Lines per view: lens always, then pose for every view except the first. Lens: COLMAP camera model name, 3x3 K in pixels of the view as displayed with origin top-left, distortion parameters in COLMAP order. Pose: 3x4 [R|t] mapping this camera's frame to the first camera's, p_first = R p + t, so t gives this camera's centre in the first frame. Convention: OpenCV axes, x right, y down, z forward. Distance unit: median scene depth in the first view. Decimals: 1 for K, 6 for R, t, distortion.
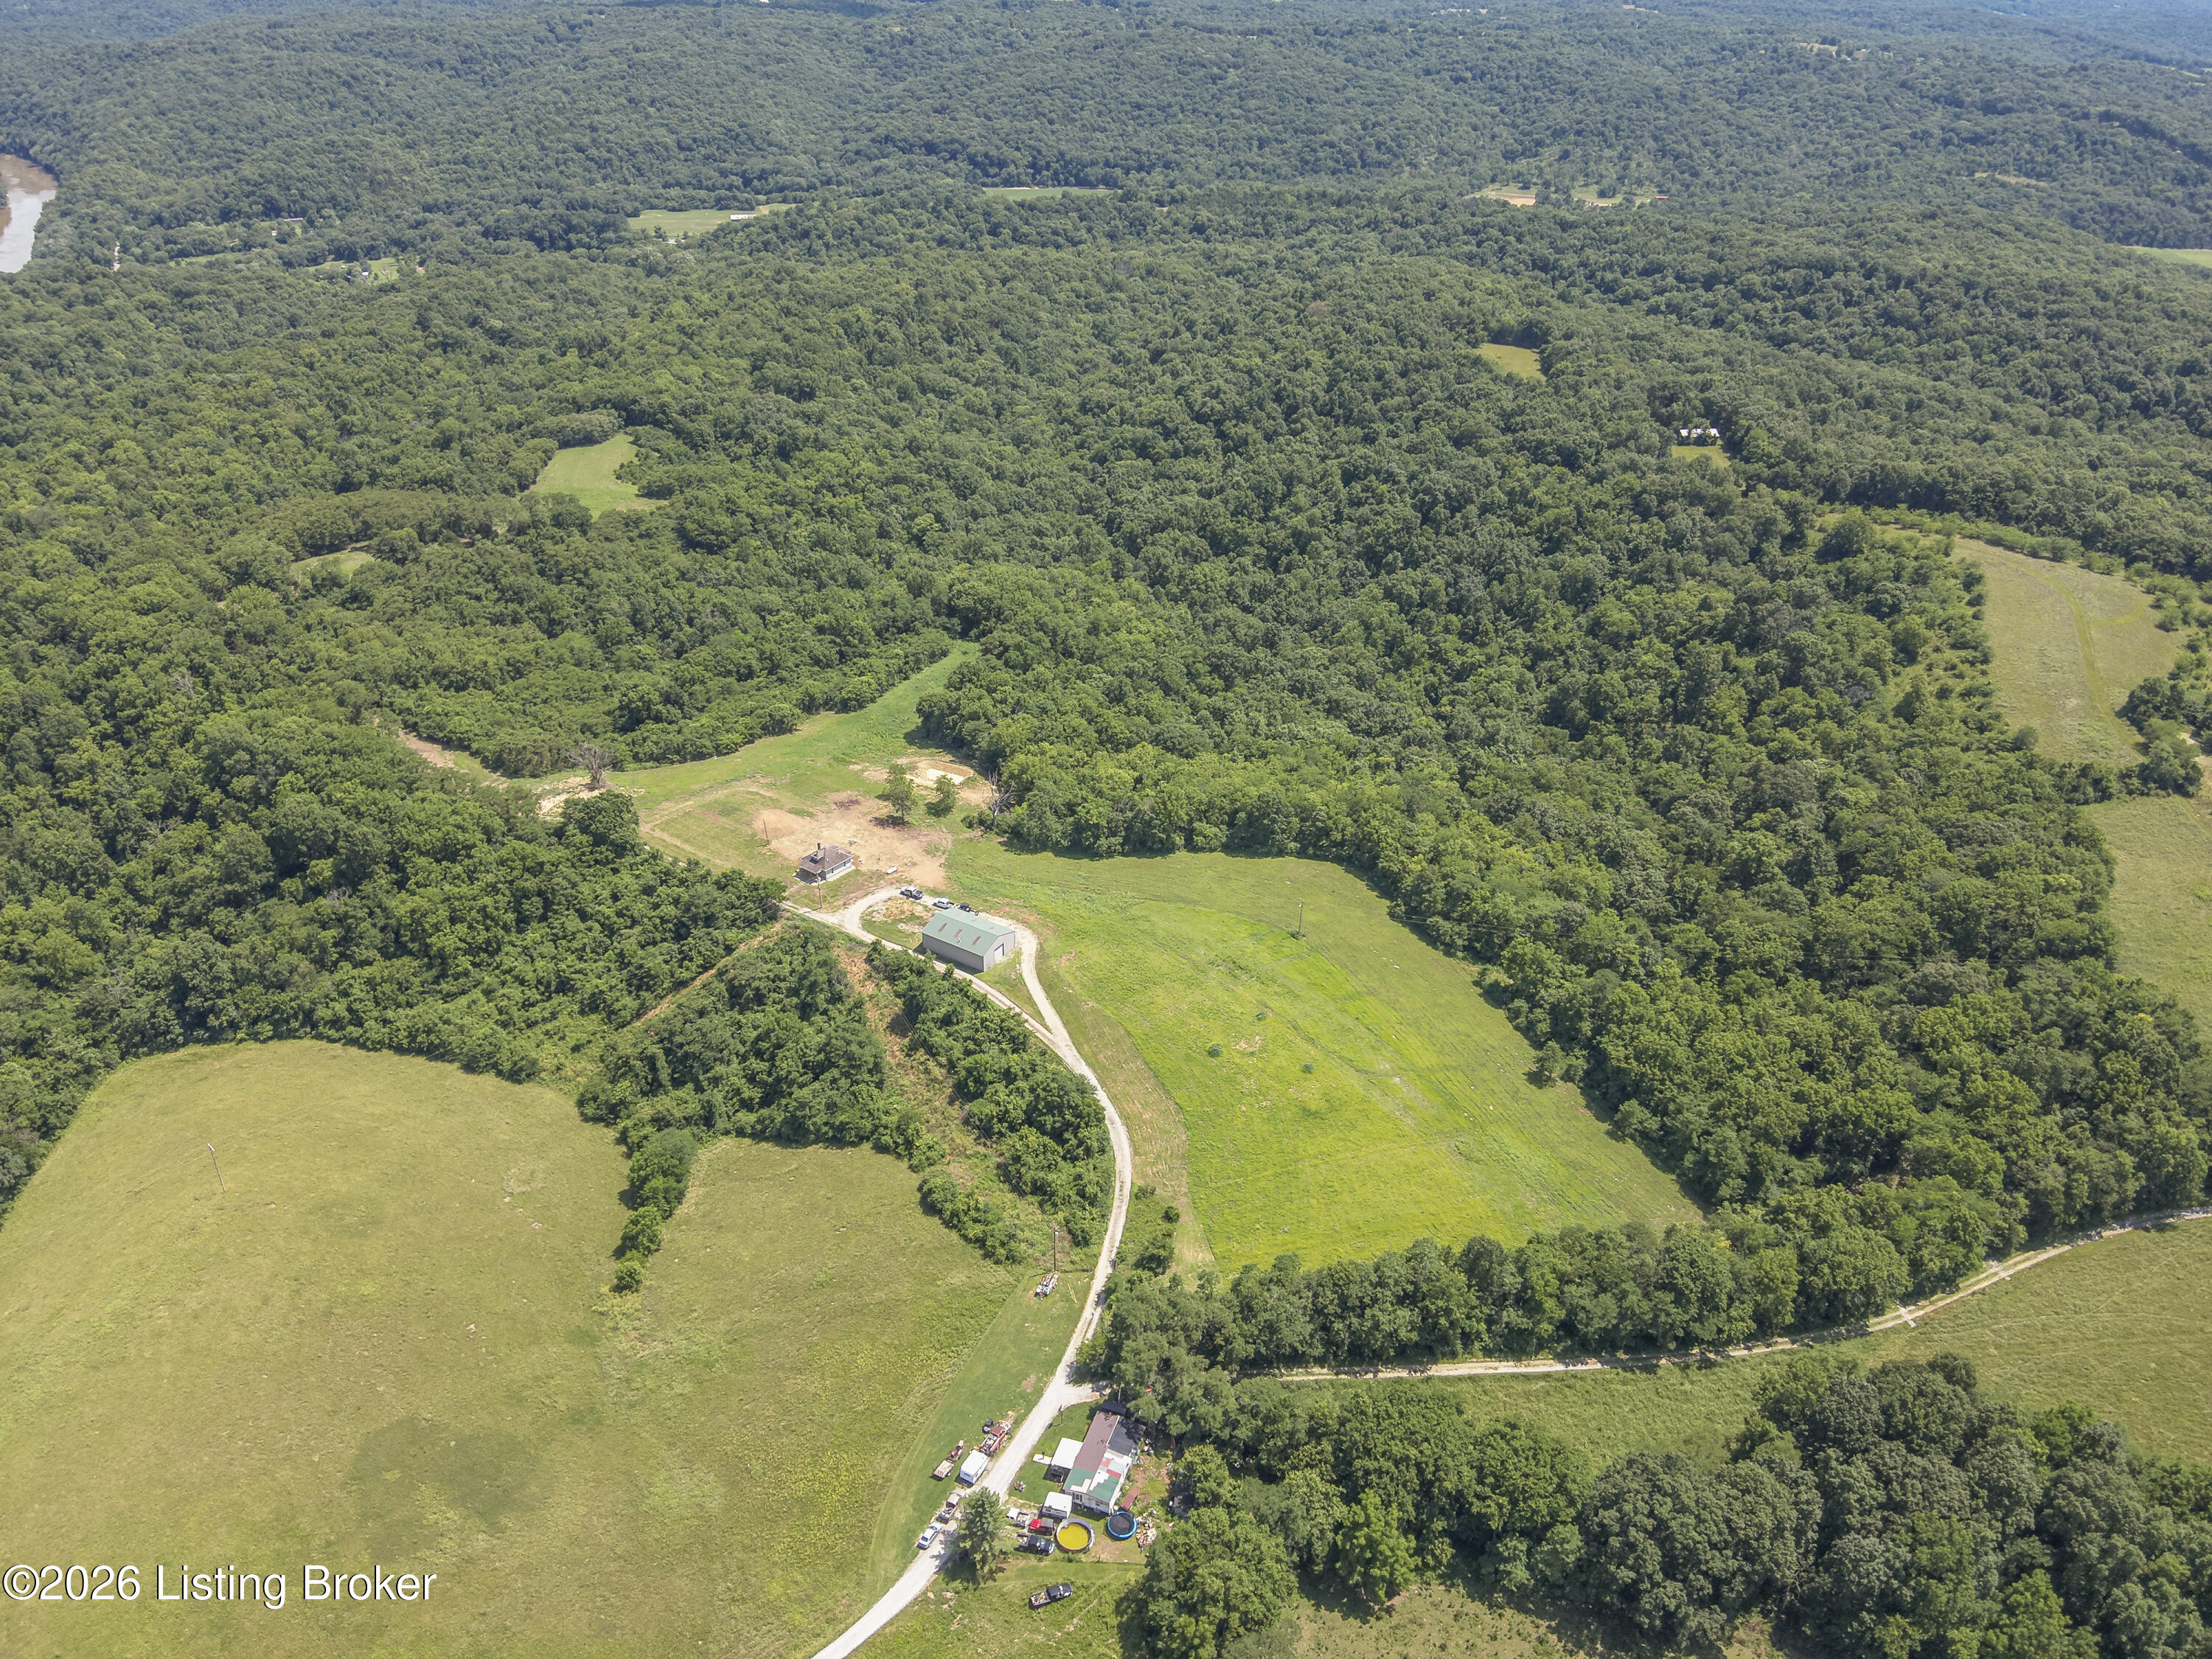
lens RADIAL K [[1618.1, 0, 1116.3], [0, 1618.1, 832.3], [0, 0, 1]] dist [0.079517, -0.168406]
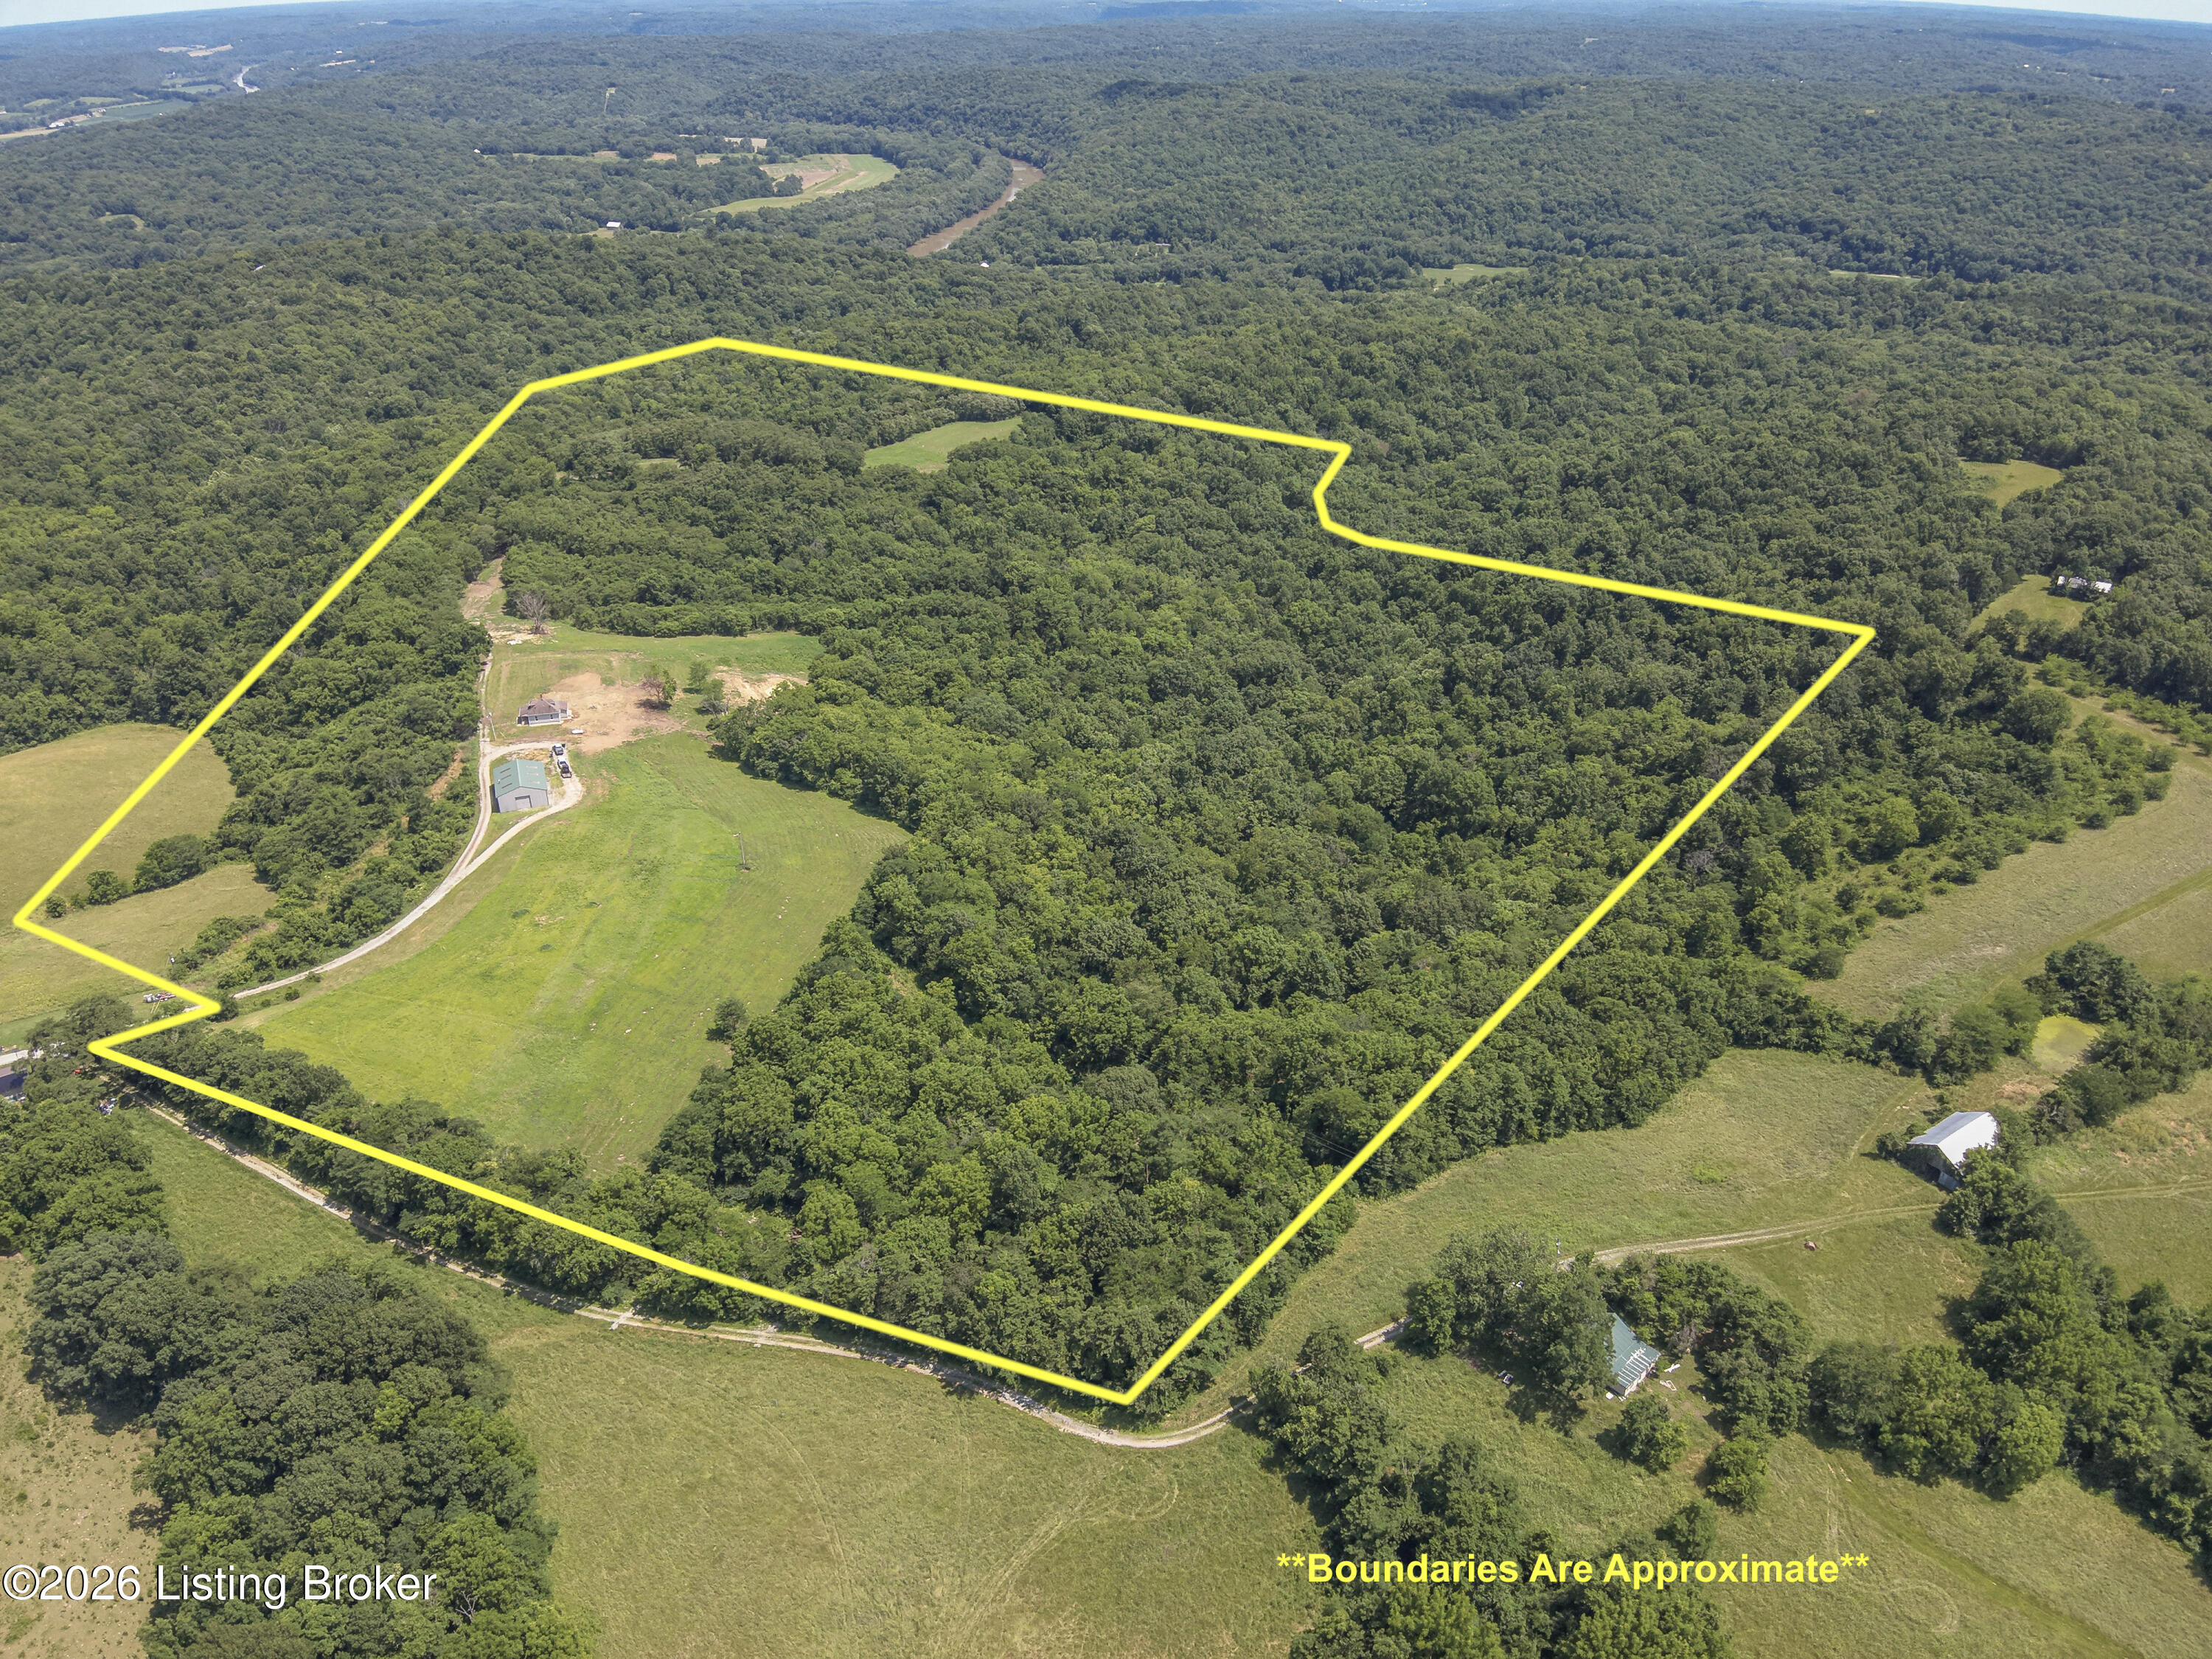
lens RADIAL K [[1618.1, 0, 1116.3], [0, 1618.1, 832.3], [0, 0, 1]] dist [0.079517, -0.168406]
pose [[0.809336, 0.260209, -0.526560, 0.169947], [-0.282433, 0.958472, 0.039540, -0.013184], [0.514982, 0.116717, 0.849218, 0.047974]]
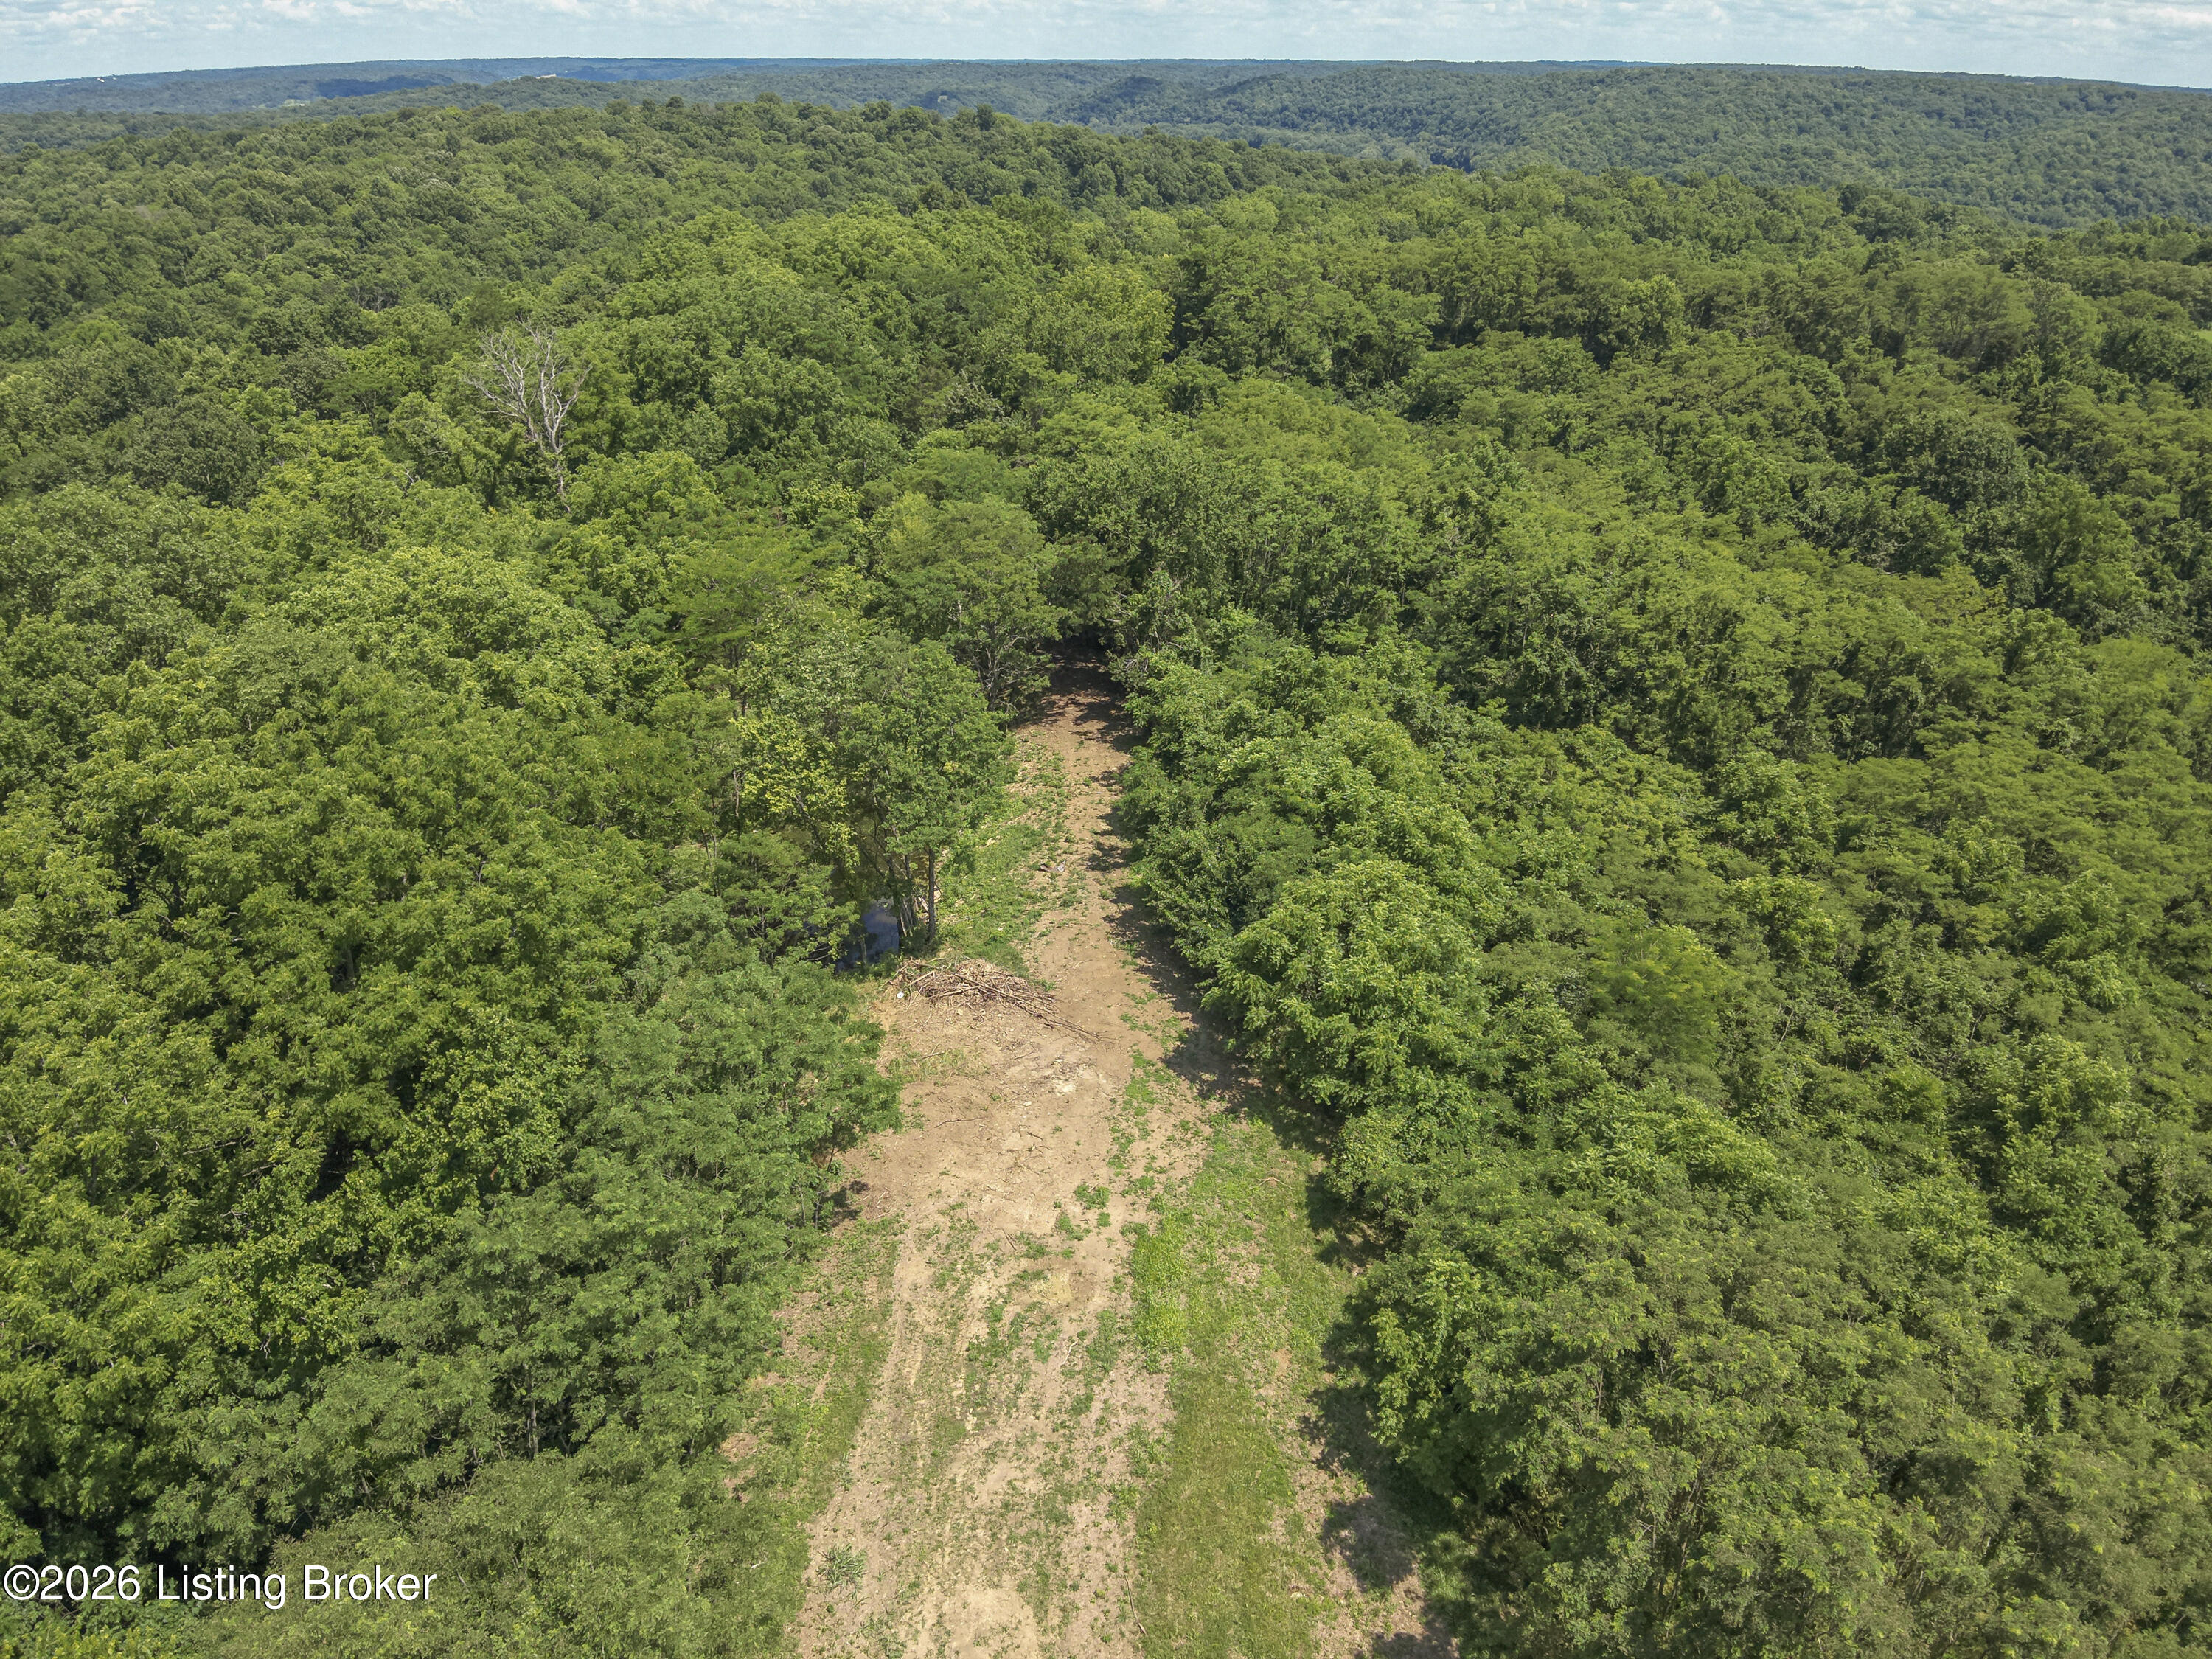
lens RADIAL K [[1618.1, 0, 1116.3], [0, 1618.1, 832.3], [0, 0, 1]] dist [0.079517, -0.168406]
pose [[0.704295, 0.294989, -0.645716, -0.085469], [-0.348936, 0.935967, 0.046996, -0.018513], [0.618233, 0.192214, 0.762130, 0.222995]]
